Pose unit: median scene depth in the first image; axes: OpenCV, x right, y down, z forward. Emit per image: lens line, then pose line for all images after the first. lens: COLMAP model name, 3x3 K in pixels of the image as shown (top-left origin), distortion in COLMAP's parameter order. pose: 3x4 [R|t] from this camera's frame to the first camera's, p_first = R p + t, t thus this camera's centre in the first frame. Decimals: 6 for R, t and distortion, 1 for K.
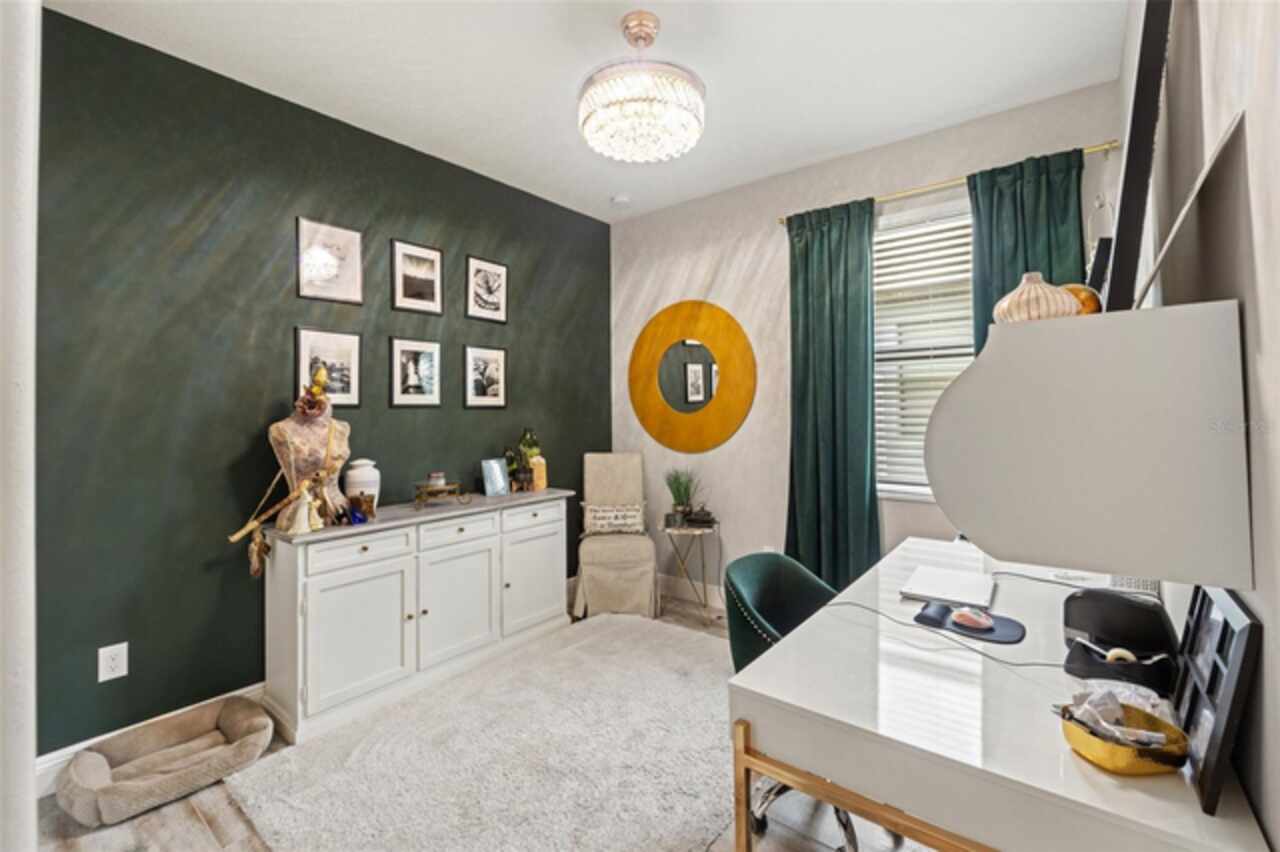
lens RADIAL K [[545.4, 0, 632.2], [0, 545.4, 403.7], [0, 0, 1]] dist [-0.005168, -0.001312]
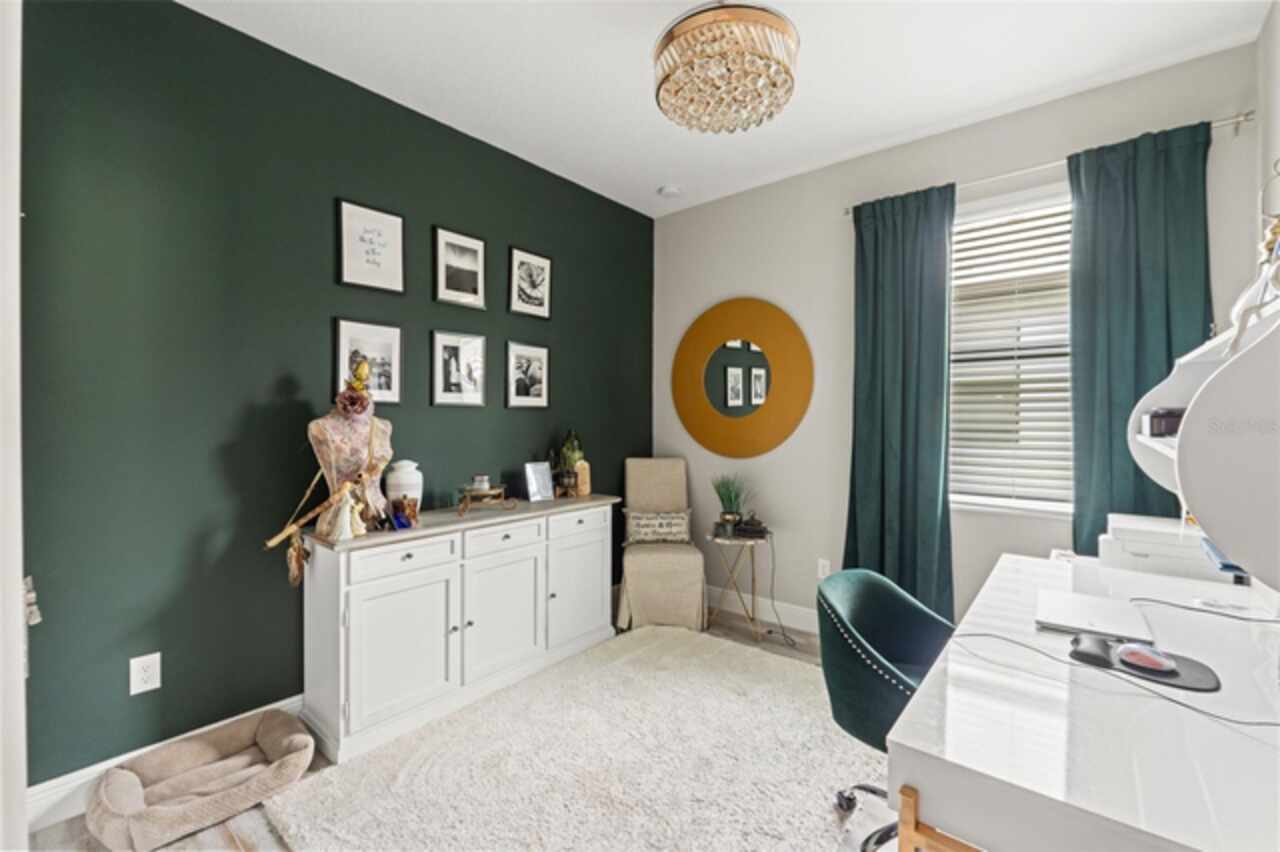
lens RADIAL K [[545.4, 0, 641.7], [0, 545.4, 422.2], [0, 0, 1]] dist [-0.005168, -0.001312]
pose [[0.999656, 0.011978, -0.023312, -0.070767], [-0.011455, 0.999682, 0.022446, 0.011004], [0.023573, -0.022171, 0.999476, 0.078698]]
